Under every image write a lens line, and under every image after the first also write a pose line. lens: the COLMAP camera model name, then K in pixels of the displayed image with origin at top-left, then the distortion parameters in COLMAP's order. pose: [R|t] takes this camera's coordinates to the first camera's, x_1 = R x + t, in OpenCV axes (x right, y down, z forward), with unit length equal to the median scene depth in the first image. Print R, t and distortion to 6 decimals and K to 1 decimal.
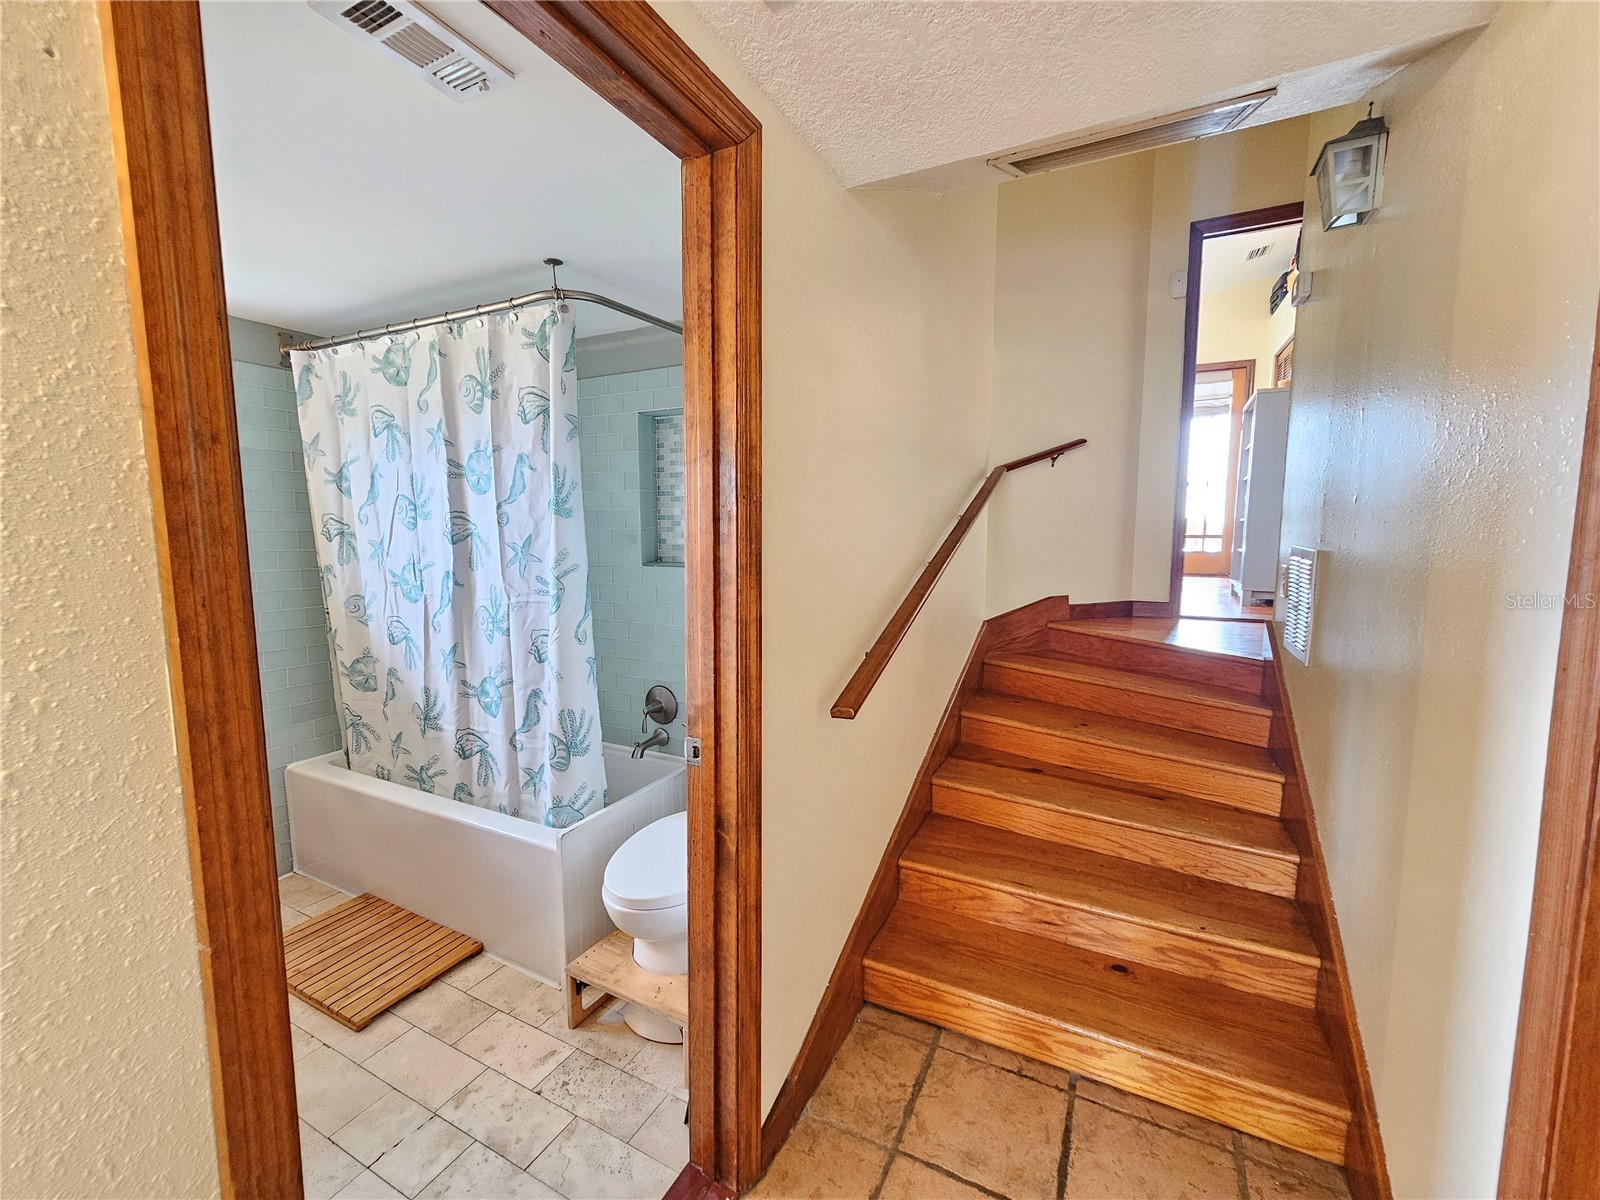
lens RADIAL K [[654.1, 0, 800.4], [0, 654.1, 603.8], [0, 0, 1]] dist [-0.001696, 0.000595]
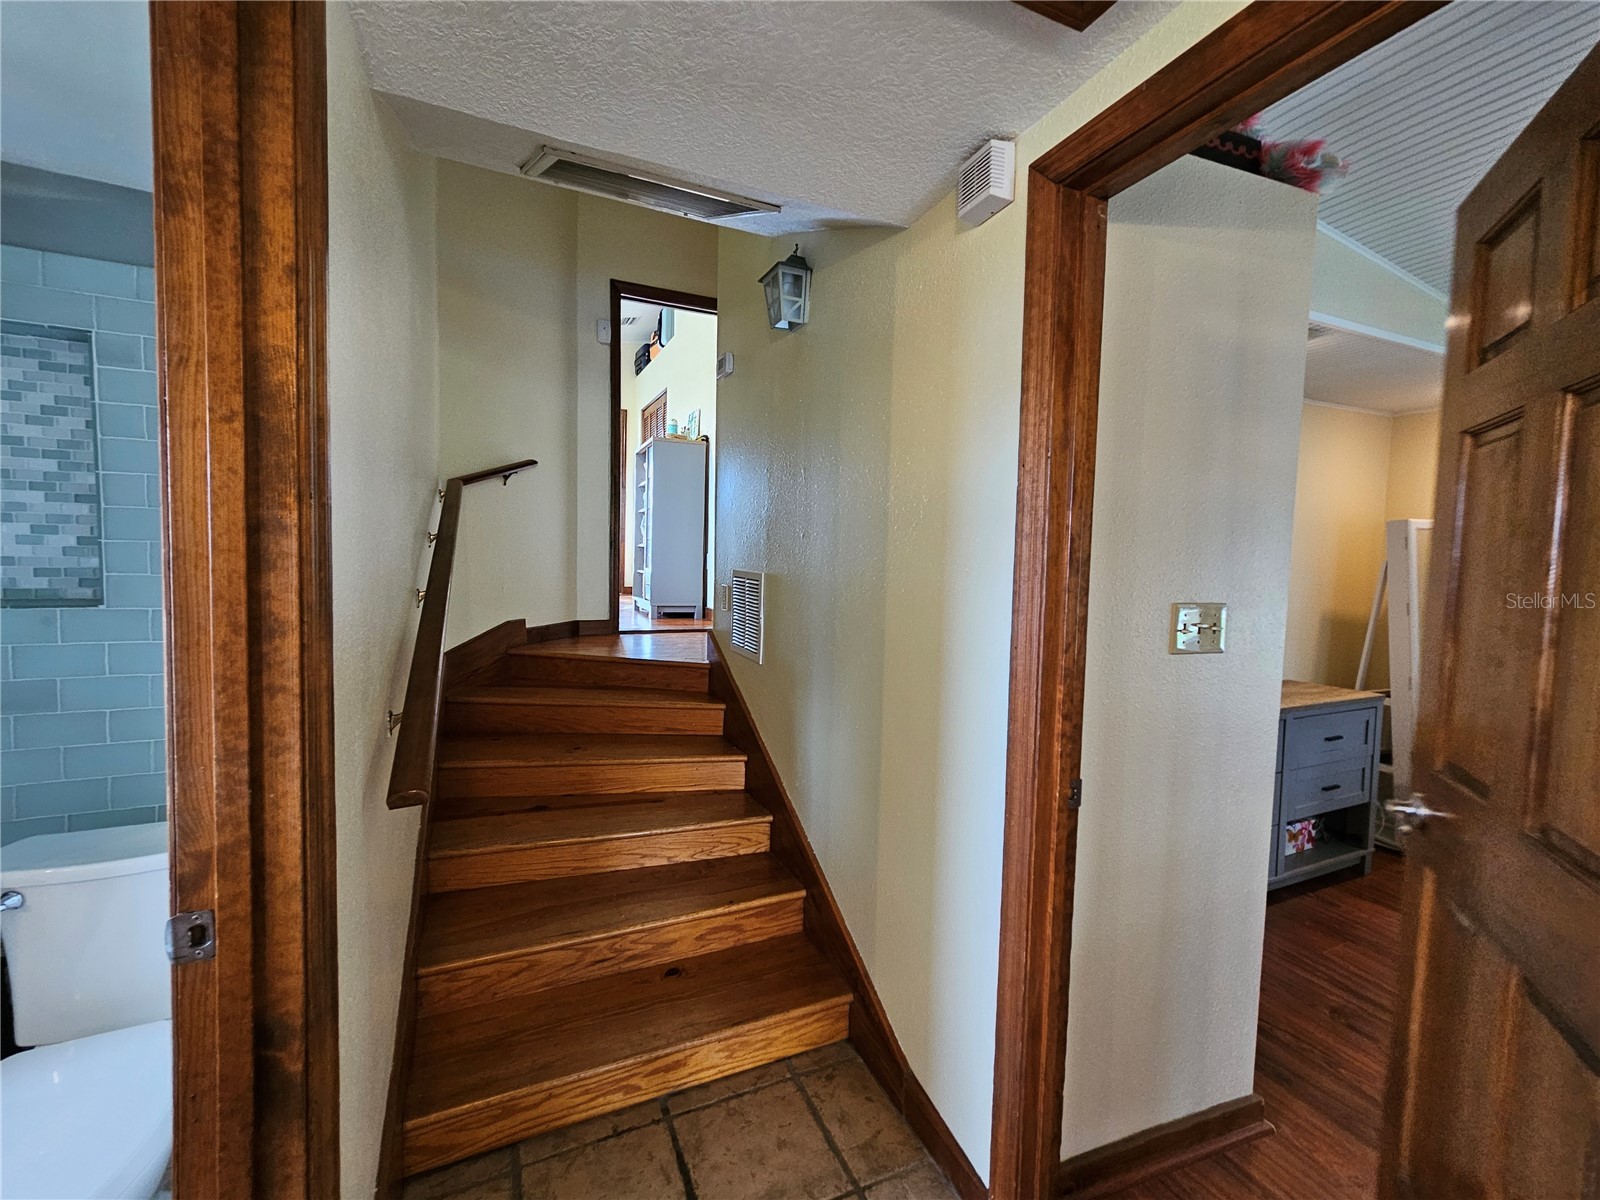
lens RADIAL K [[654.1, 0, 795.8], [0, 654.1, 602.9], [0, 0, 1]] dist [-0.001696, 0.000595]
pose [[0.630239, -0.039092, 0.775416, -0.170943], [0.064693, 0.997903, -0.002273, -0.017151], [-0.773701, 0.051597, 0.631446, 0.148615]]
